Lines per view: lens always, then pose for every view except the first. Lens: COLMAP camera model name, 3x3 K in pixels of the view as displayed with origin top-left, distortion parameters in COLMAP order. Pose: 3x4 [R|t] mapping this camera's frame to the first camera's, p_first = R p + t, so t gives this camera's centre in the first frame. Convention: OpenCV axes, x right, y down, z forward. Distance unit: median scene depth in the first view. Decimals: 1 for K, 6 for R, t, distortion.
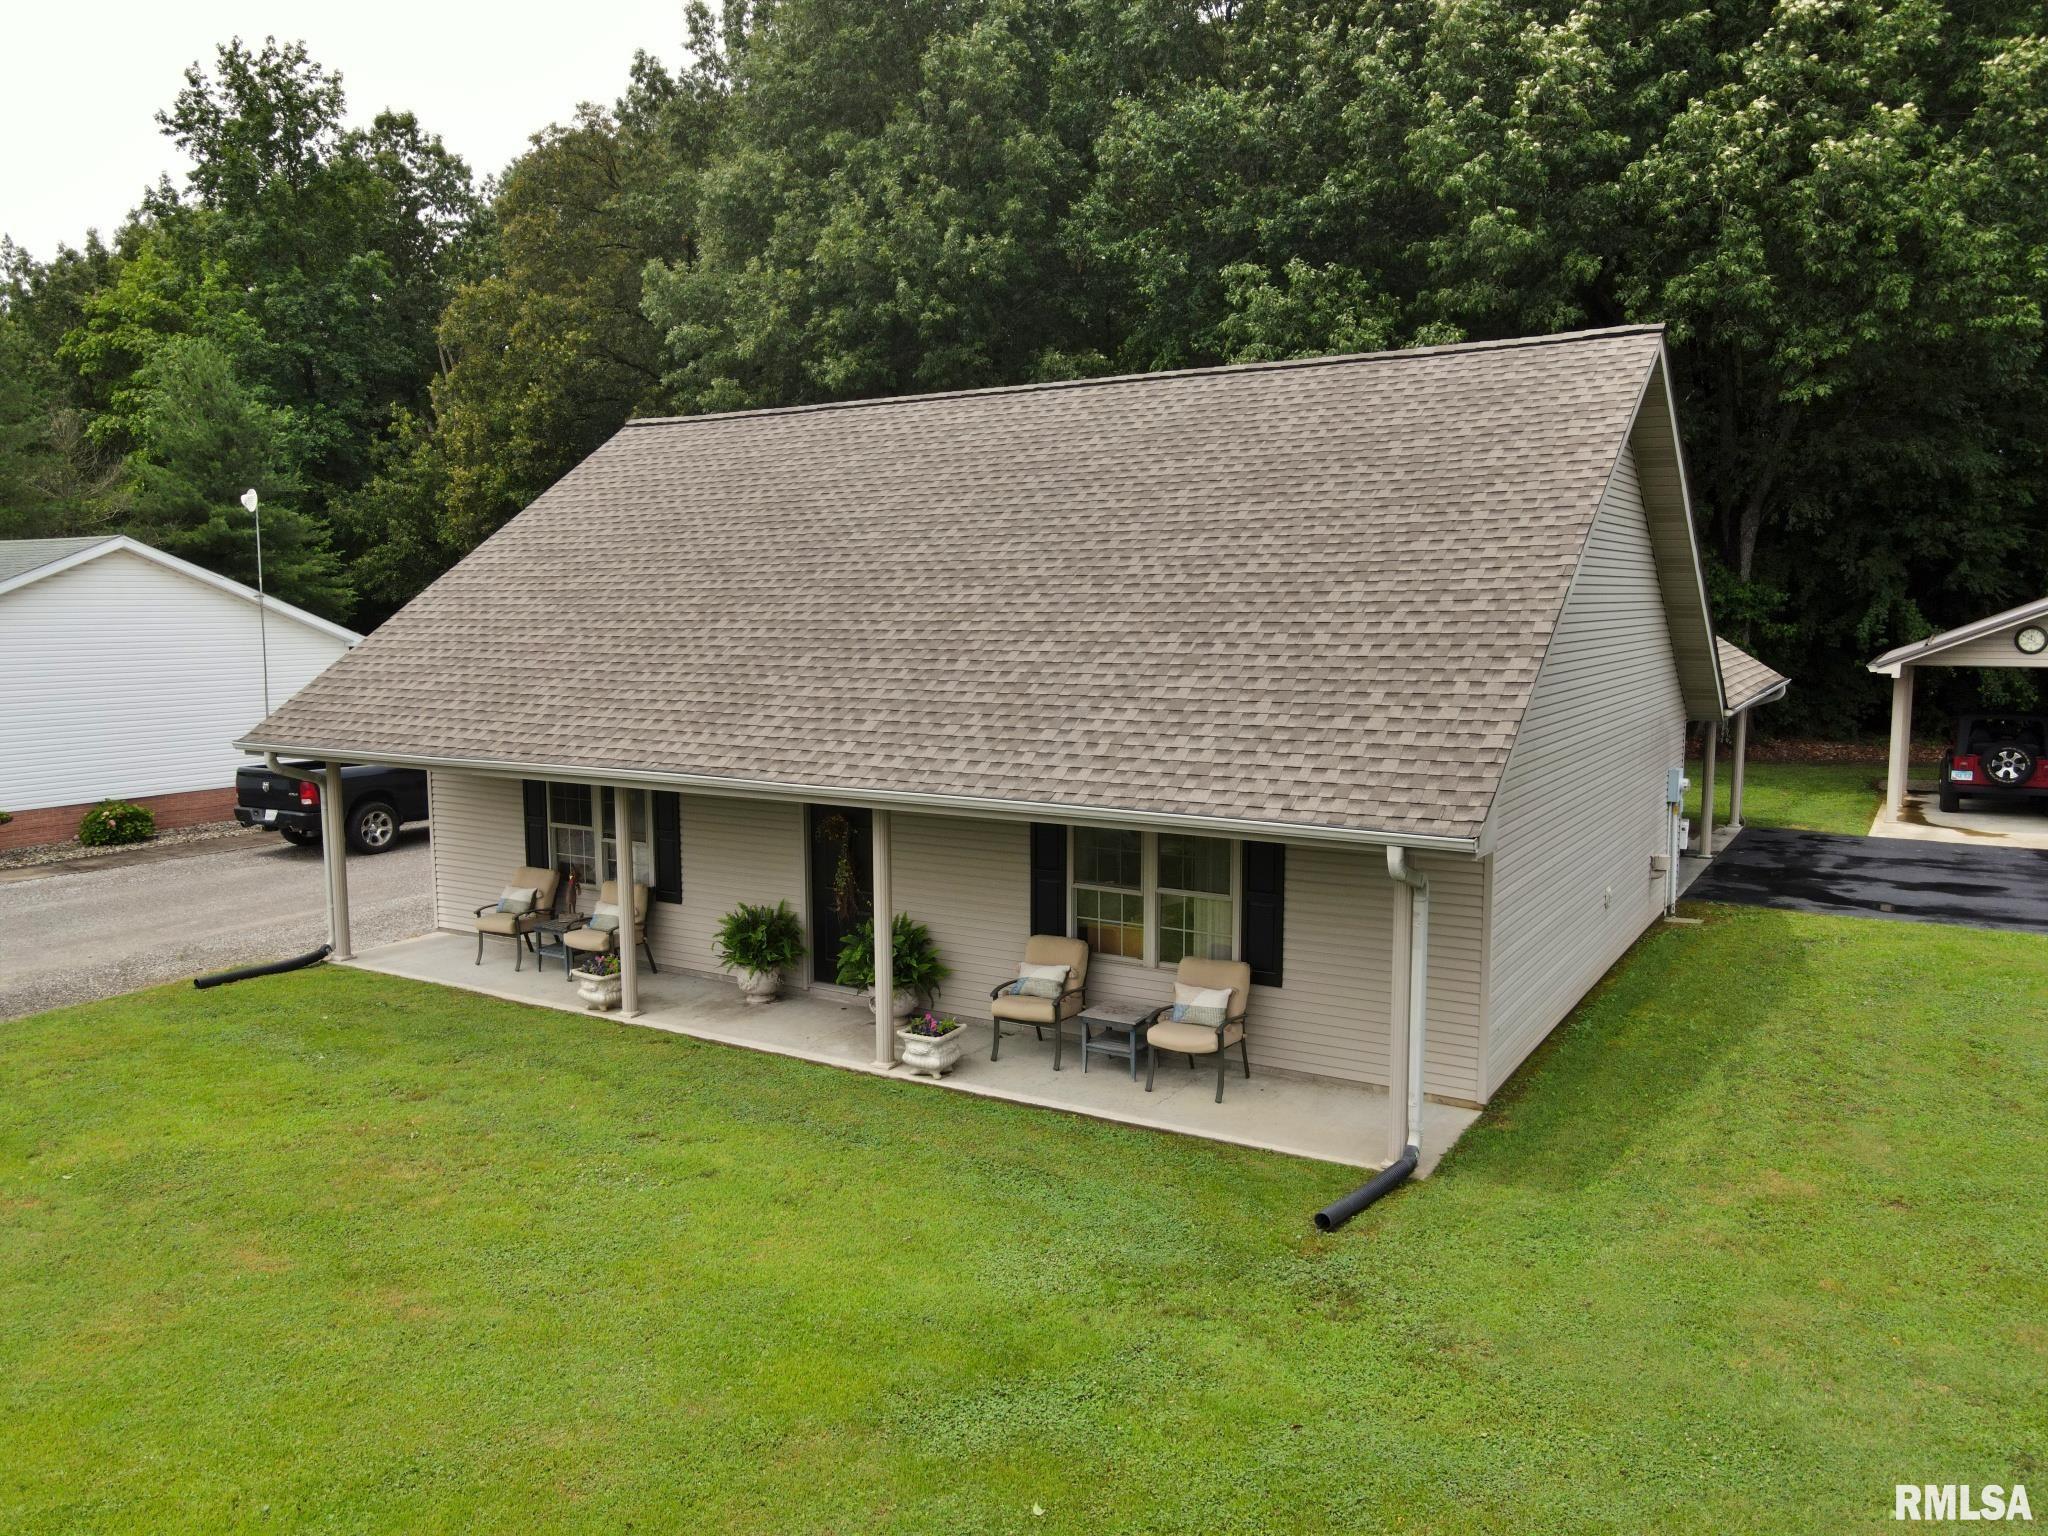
lens RADIAL K [[1495.3, 0, 1029.7], [0, 1495.3, 770.7], [0, 0, 1]] dist [0.009584, 0.012869]
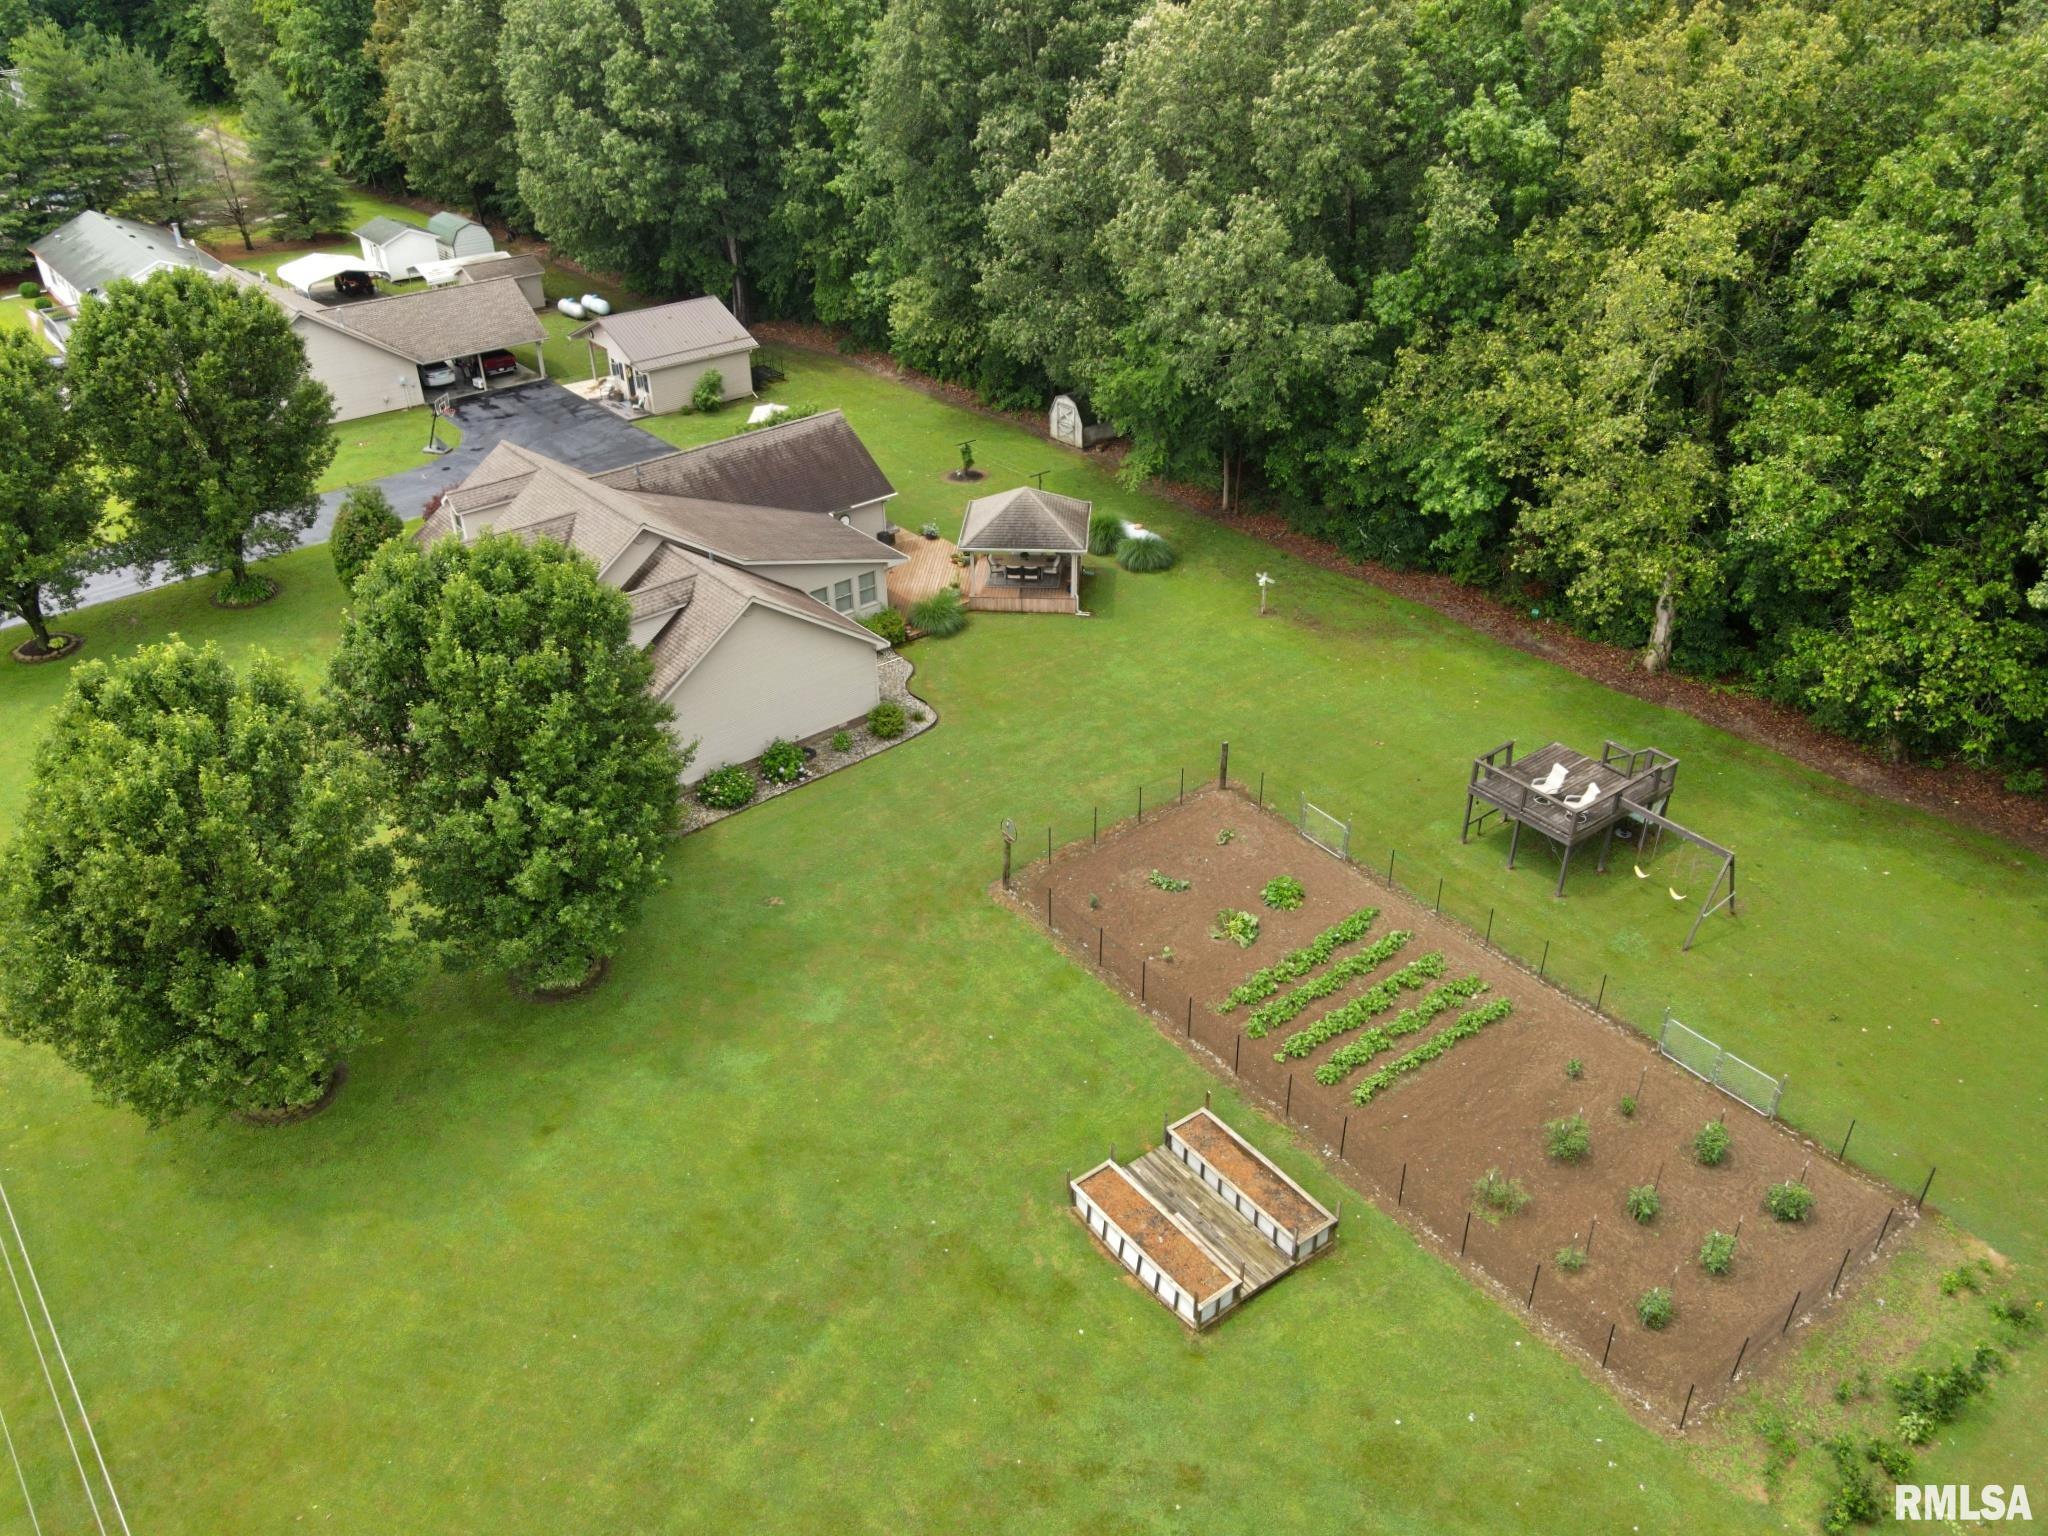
lens RADIAL K [[1495.3, 0, 1022.7], [0, 1495.3, 777.5], [0, 0, 1]] dist [0.009584, 0.012869]
pose [[0.948784, 0.165970, -0.268816, 4.782936], [-0.033703, 0.899206, 0.436226, -1.258556], [0.314121, -0.404825, 0.858746, -3.724618]]
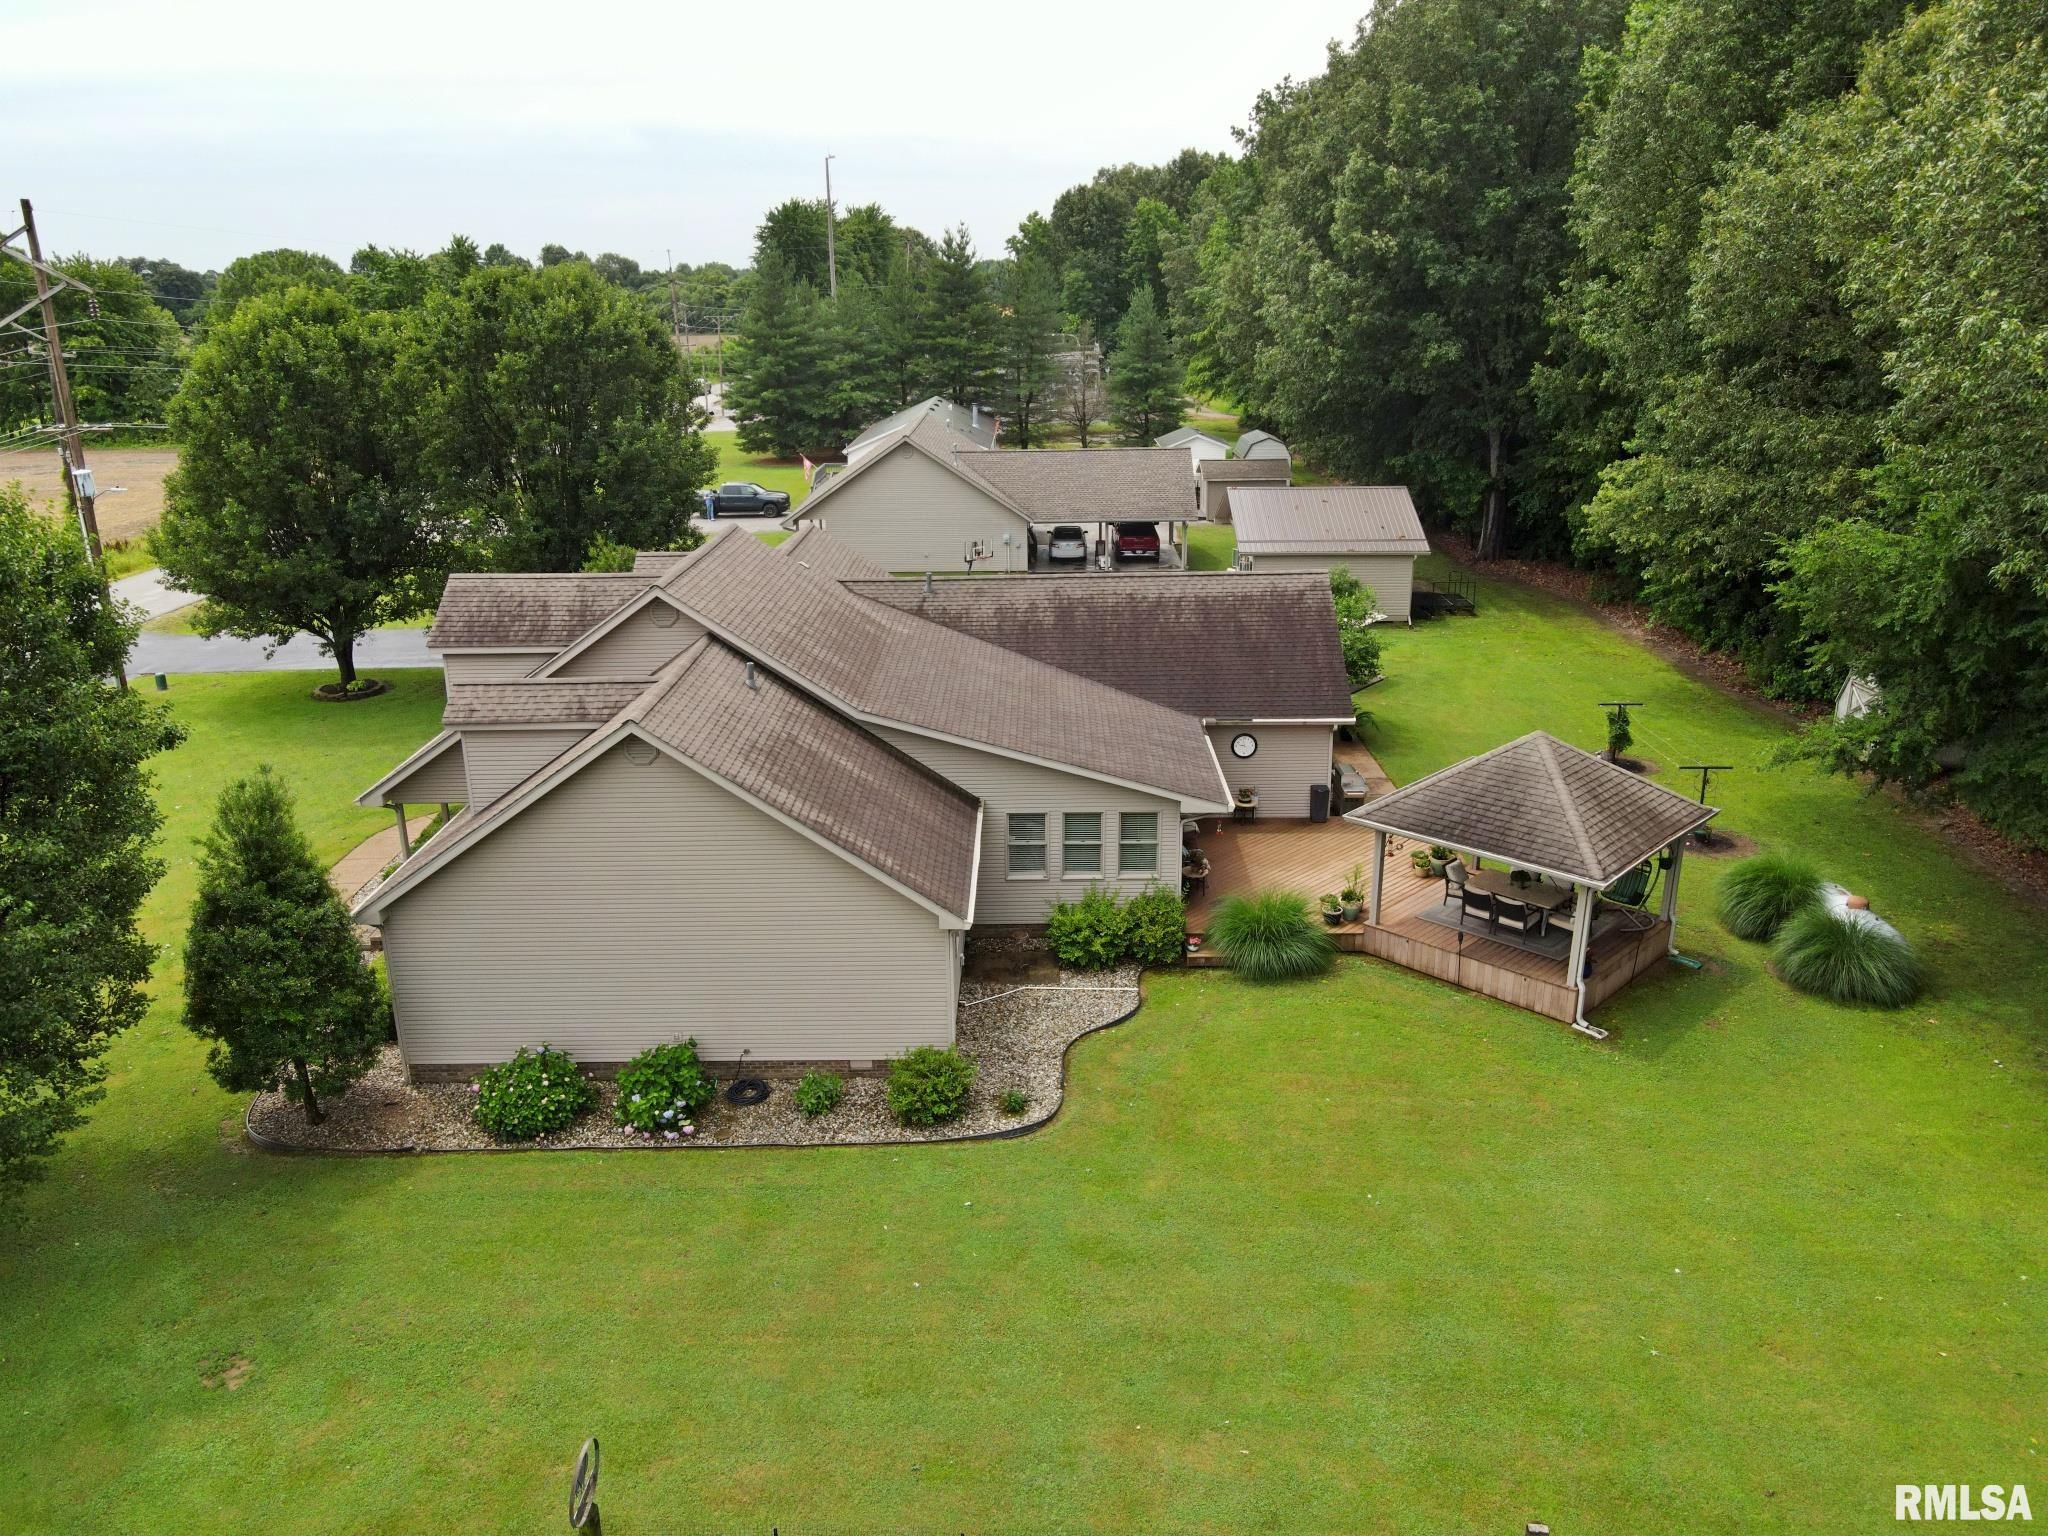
lens RADIAL K [[1495.3, 0, 1026.3], [0, 1495.3, 772.6], [0, 0, 1]] dist [0.009584, 0.012869]
pose [[0.525307, 0.269443, -0.807126, 4.771918], [-0.094671, 0.961160, 0.259248, -0.530842], [0.845630, -0.059773, 0.530413, -1.322845]]
